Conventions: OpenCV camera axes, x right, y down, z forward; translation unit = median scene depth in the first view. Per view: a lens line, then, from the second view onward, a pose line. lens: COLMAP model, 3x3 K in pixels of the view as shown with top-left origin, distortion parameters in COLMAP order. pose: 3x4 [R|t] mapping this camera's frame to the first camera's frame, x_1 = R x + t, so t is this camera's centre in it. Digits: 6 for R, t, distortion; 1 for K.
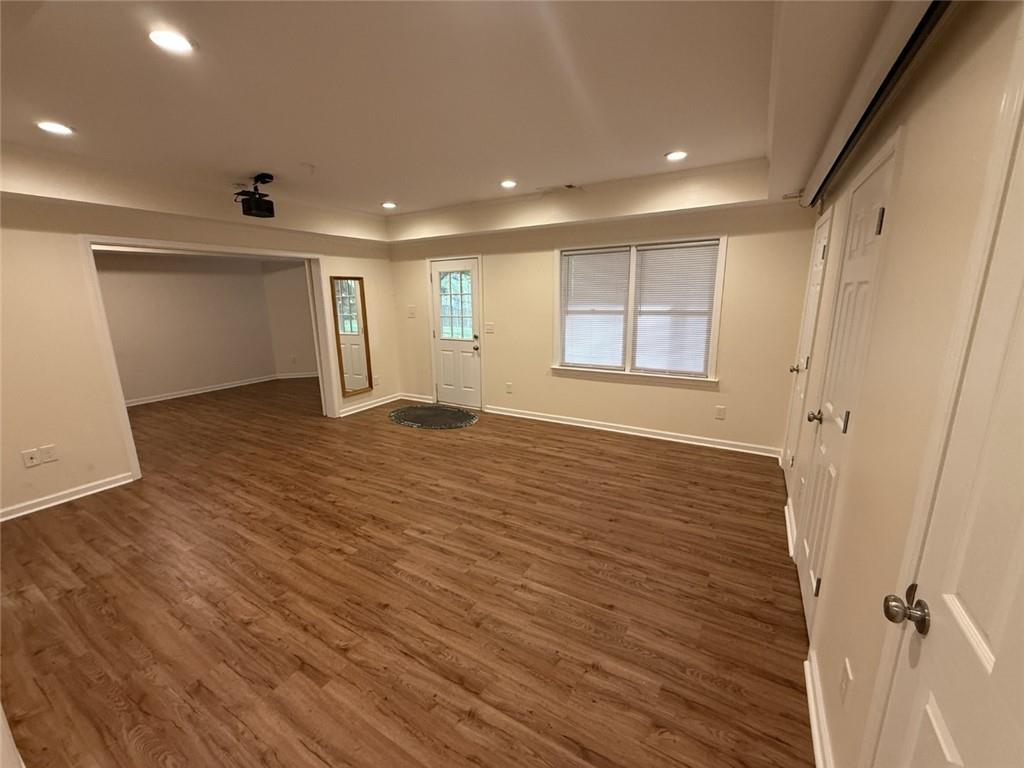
lens RADIAL K [[406.8, 0, 507.8], [0, 406.8, 383.9], [0, 0, 1]] dist [0.001576, -0.000255]
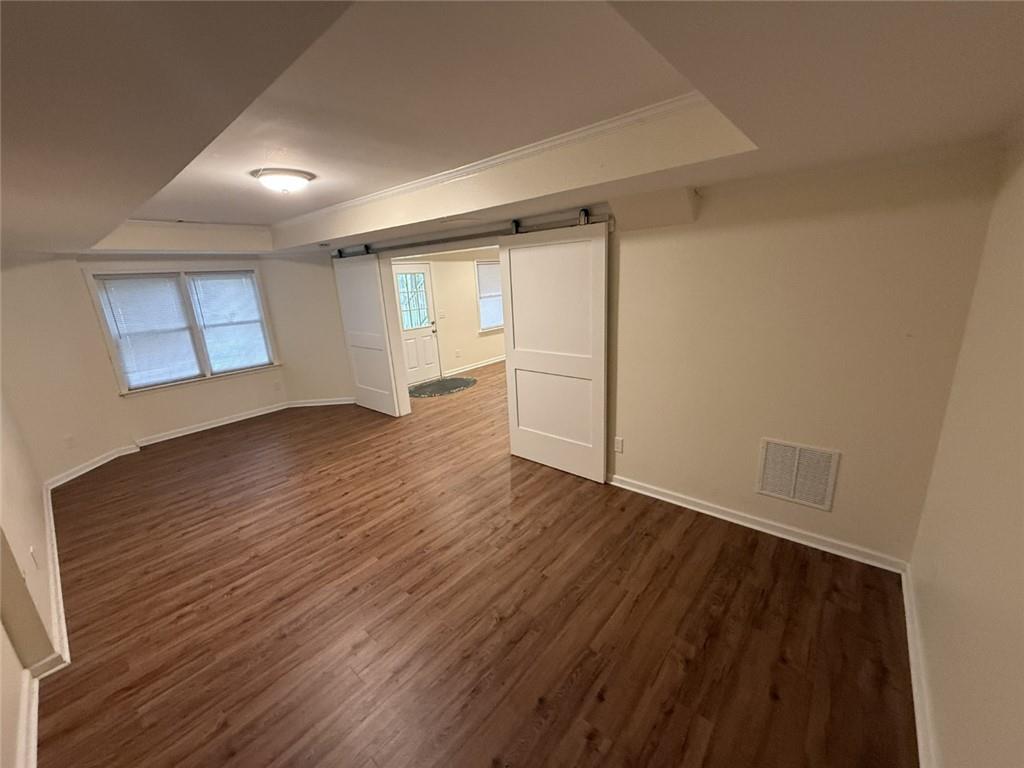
lens RADIAL K [[406.8, 0, 507.8], [0, 406.8, 383.9], [0, 0, 1]] dist [0.001576, -0.000255]
pose [[0.176071, -0.248876, 0.952397, -1.884471], [0.265800, 0.943594, 0.197436, -0.174026], [-0.947813, 0.218385, 0.232290, 0.706818]]
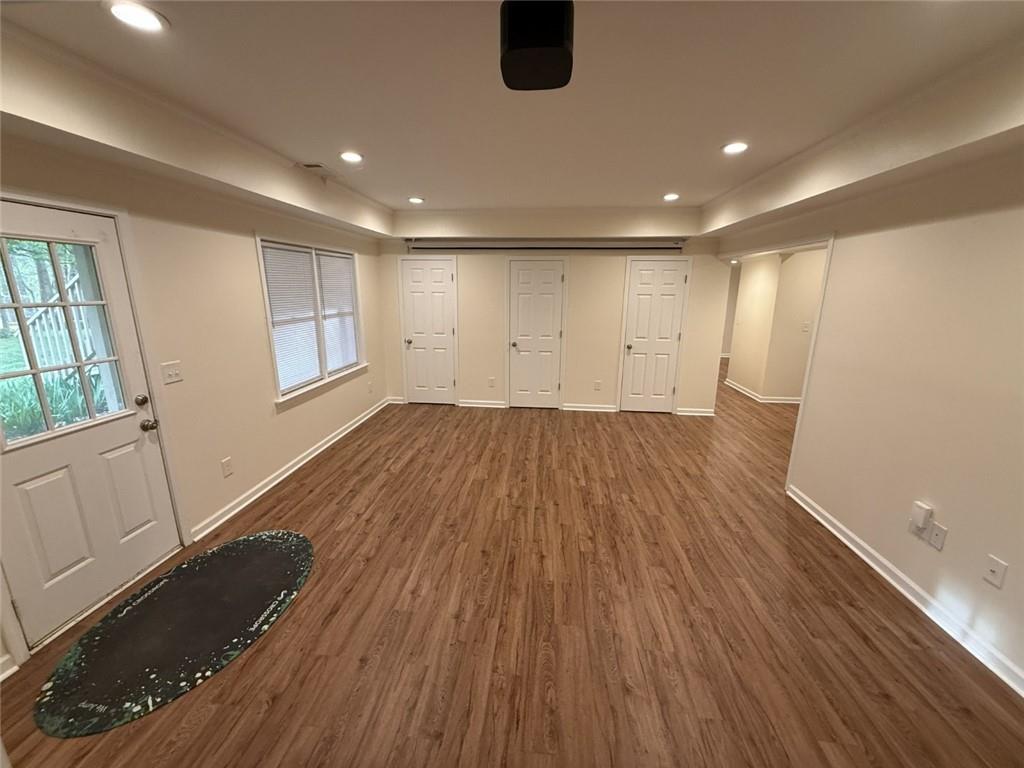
lens RADIAL K [[406.8, 0, 507.8], [0, 406.8, 383.9], [0, 0, 1]] dist [0.001576, -0.000255]
pose [[-0.421680, -0.197042, 0.885076, -0.872891], [0.196239, 0.933138, 0.301237, -0.262066], [-0.885255, 0.300712, -0.354819, 1.124490]]
